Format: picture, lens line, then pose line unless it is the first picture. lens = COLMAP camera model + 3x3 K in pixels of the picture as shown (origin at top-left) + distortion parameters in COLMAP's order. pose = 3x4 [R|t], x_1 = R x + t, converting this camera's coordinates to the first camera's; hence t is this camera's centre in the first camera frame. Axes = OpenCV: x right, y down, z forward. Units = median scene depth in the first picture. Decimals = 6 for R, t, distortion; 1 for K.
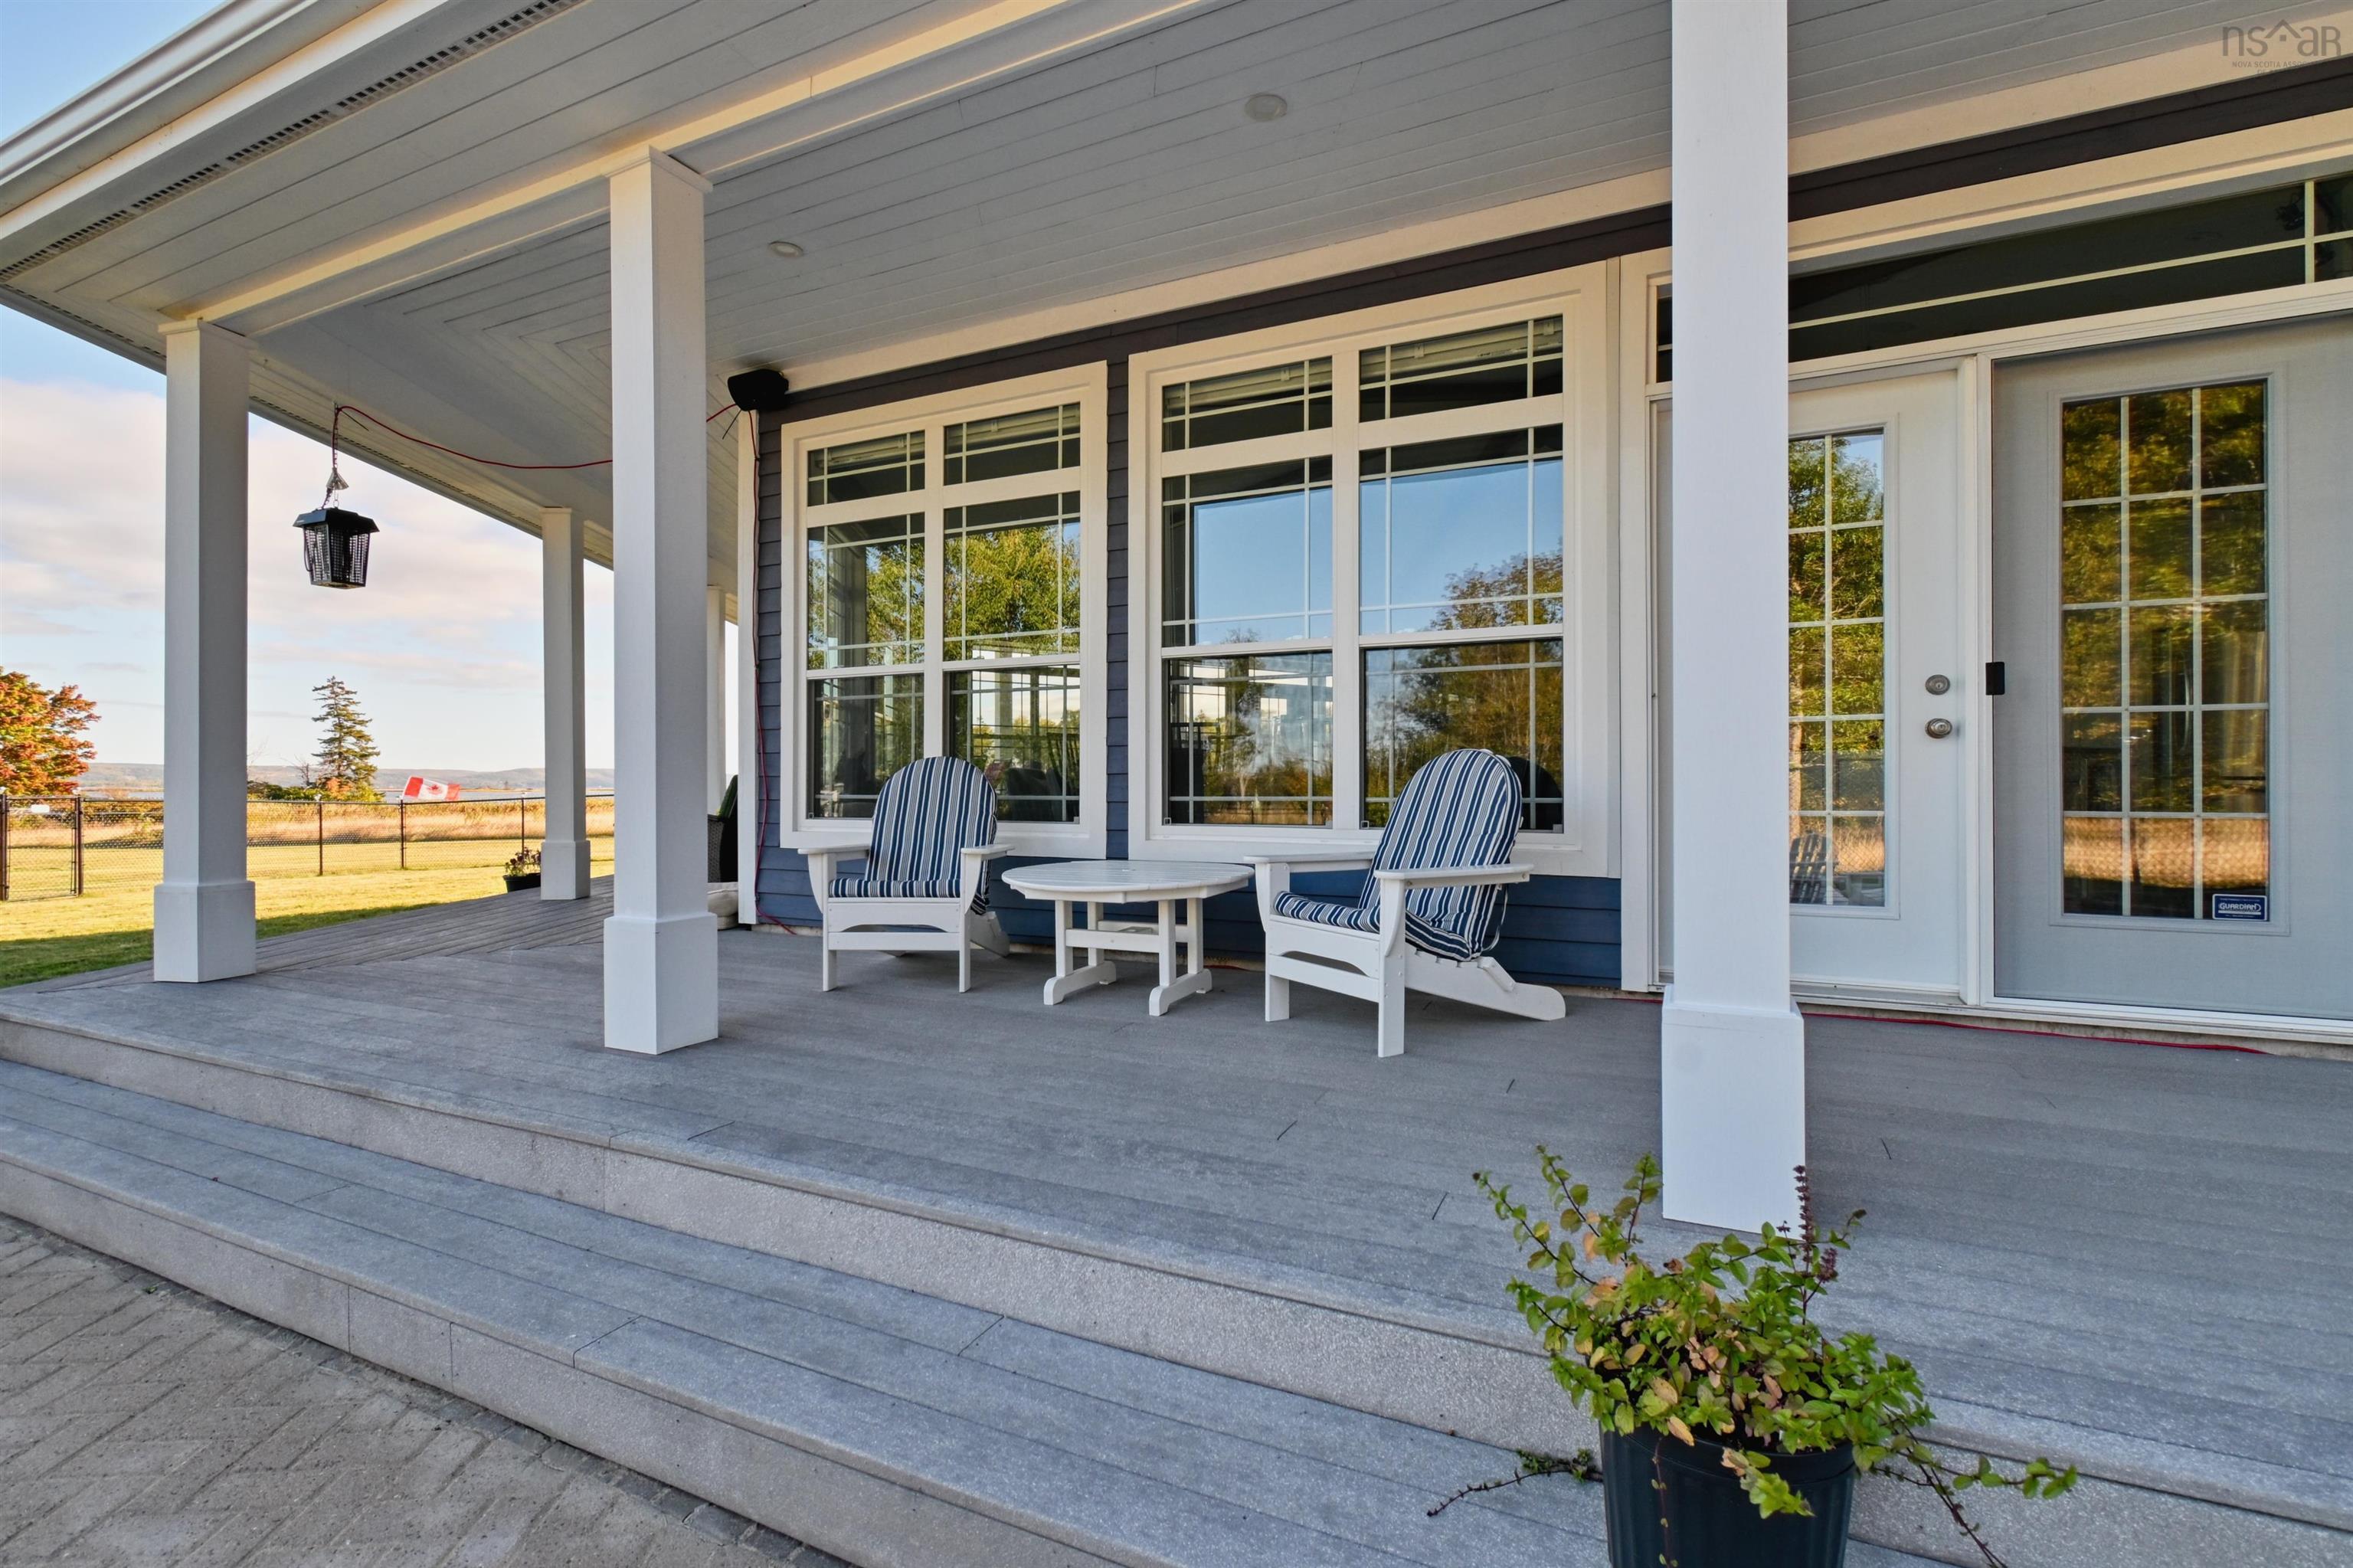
lens RADIAL K [[1070.2, 0, 1176.5], [0, 1070.2, 784.0], [0, 0, 1]] dist [0.015419, -0.000109]
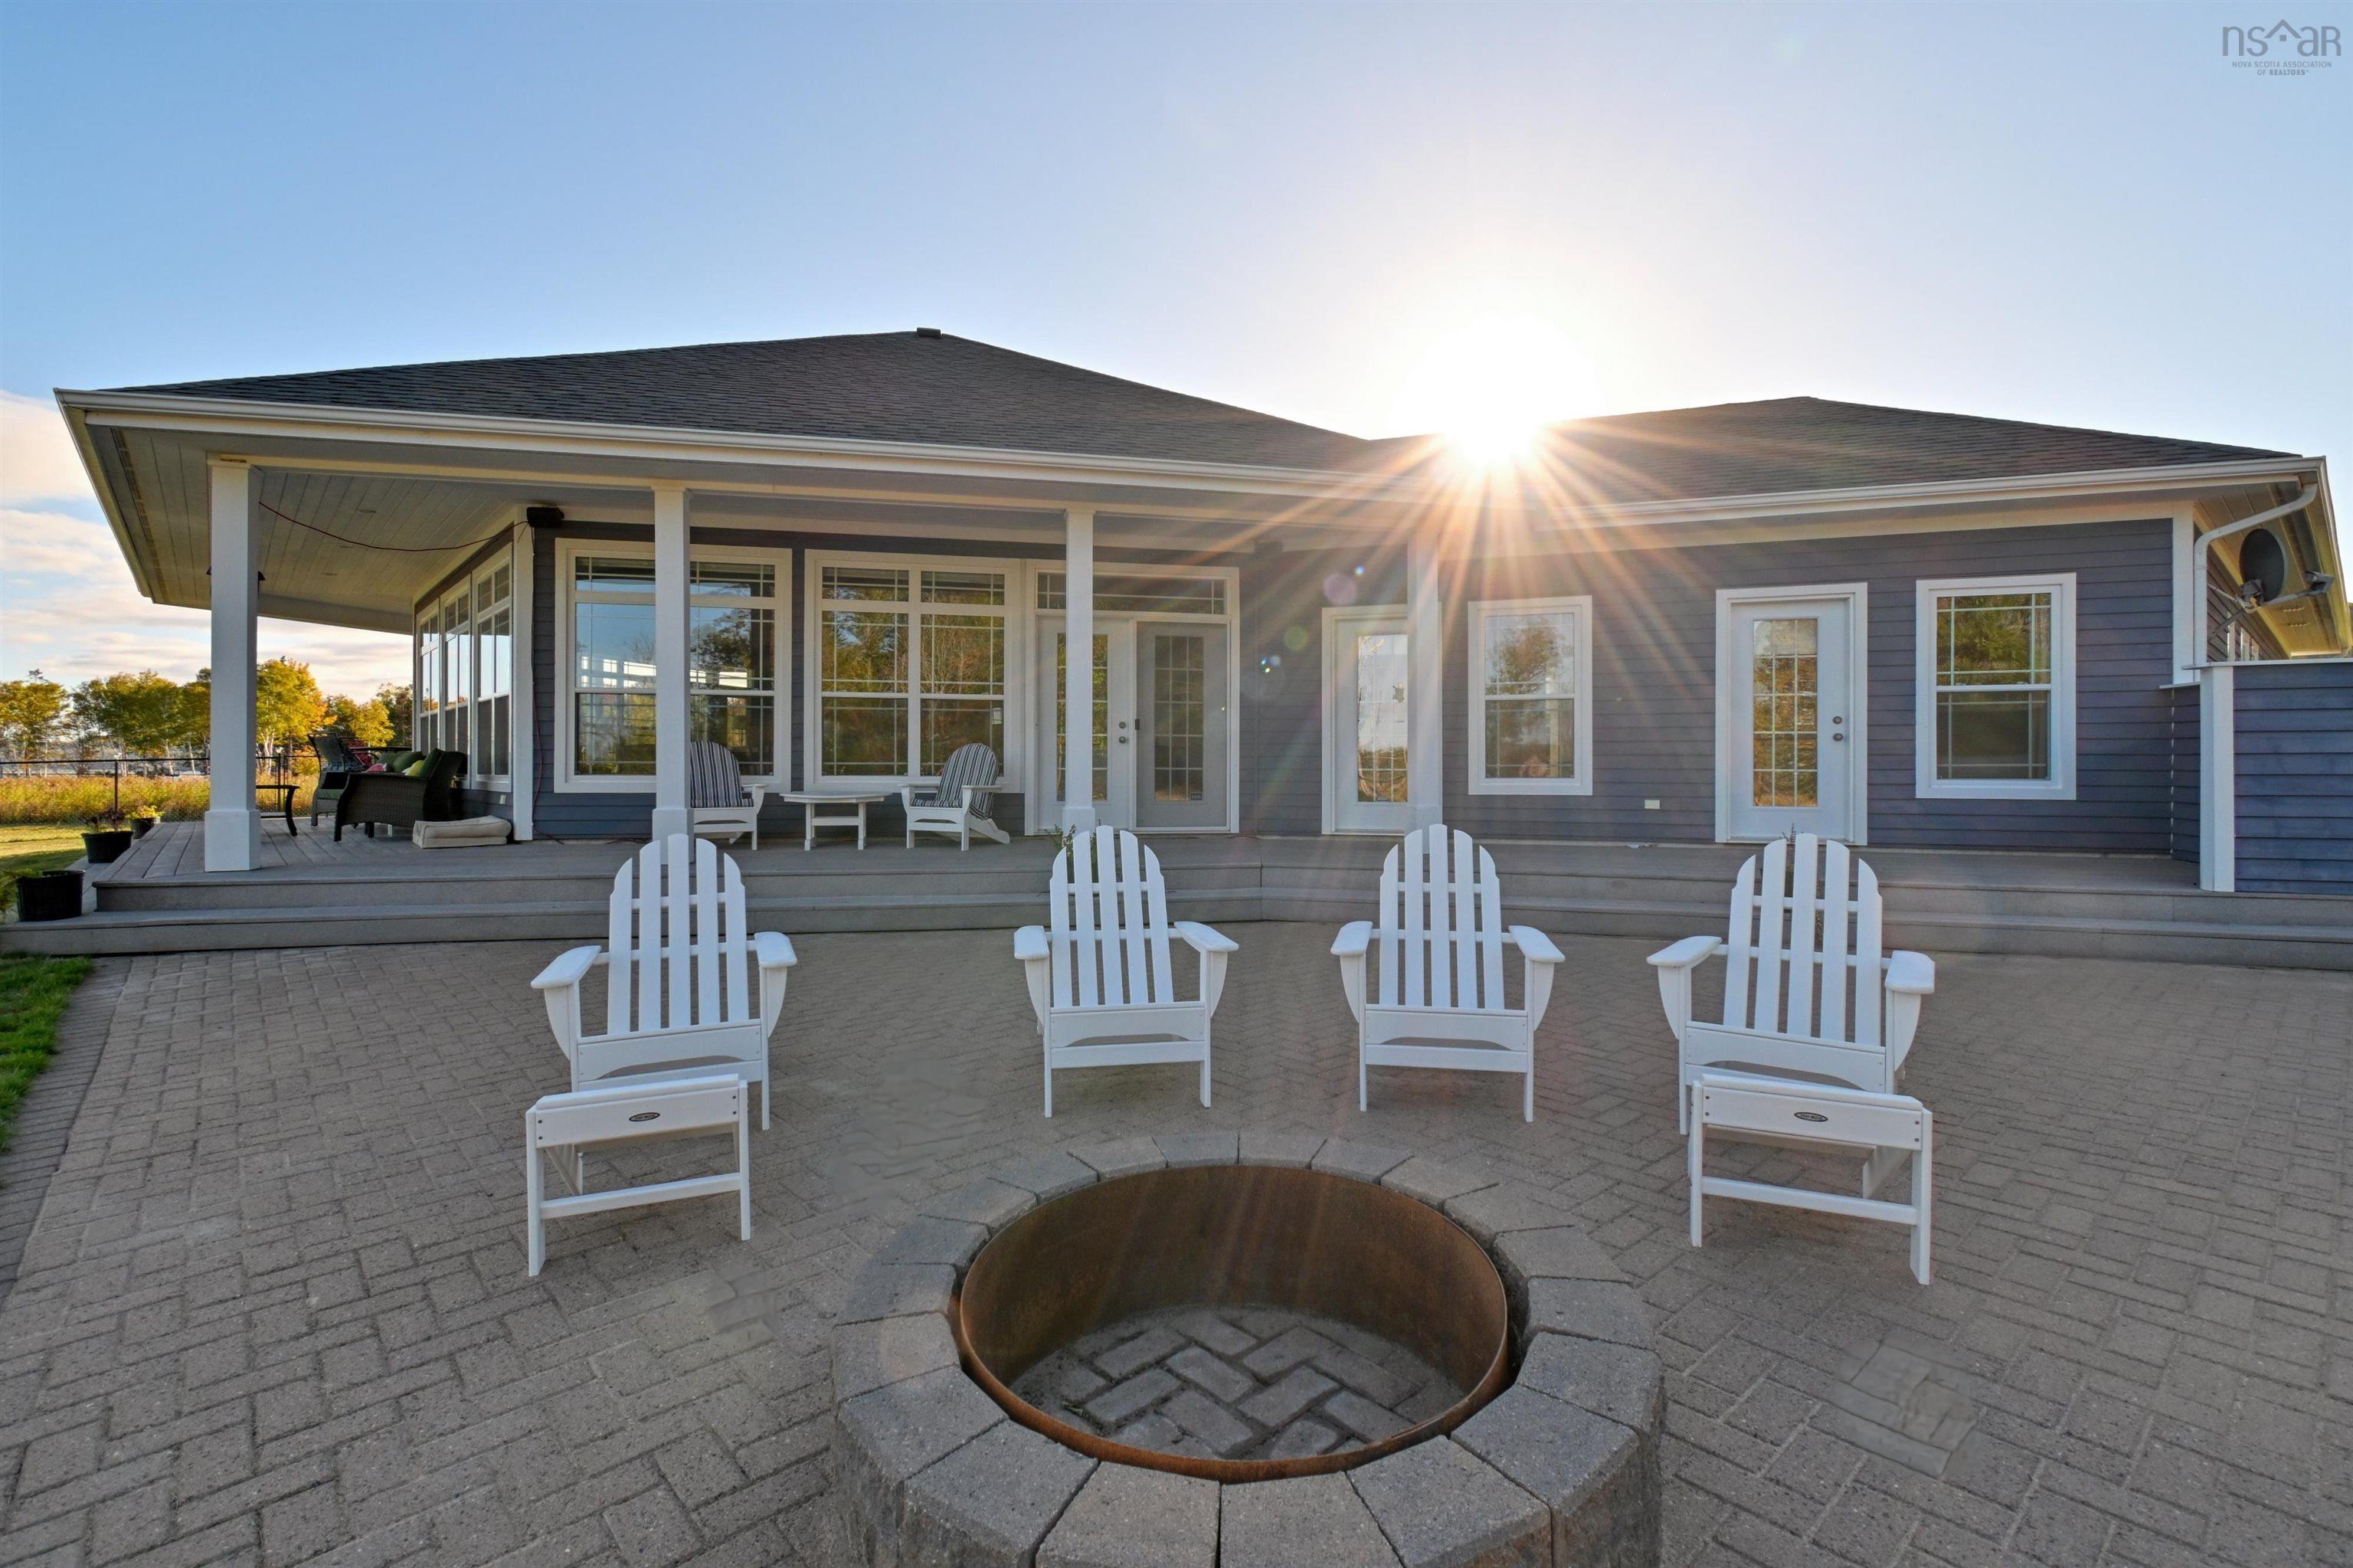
lens RADIAL K [[1070.2, 0, 1176.5], [0, 1070.2, 784.0], [0, 0, 1]] dist [0.015419, -0.000109]
pose [[0.789519, -0.004313, 0.613711, -0.915486], [-0.006135, 0.999870, 0.014920, 0.022696], [-0.613695, -0.015544, 0.789390, -1.319026]]
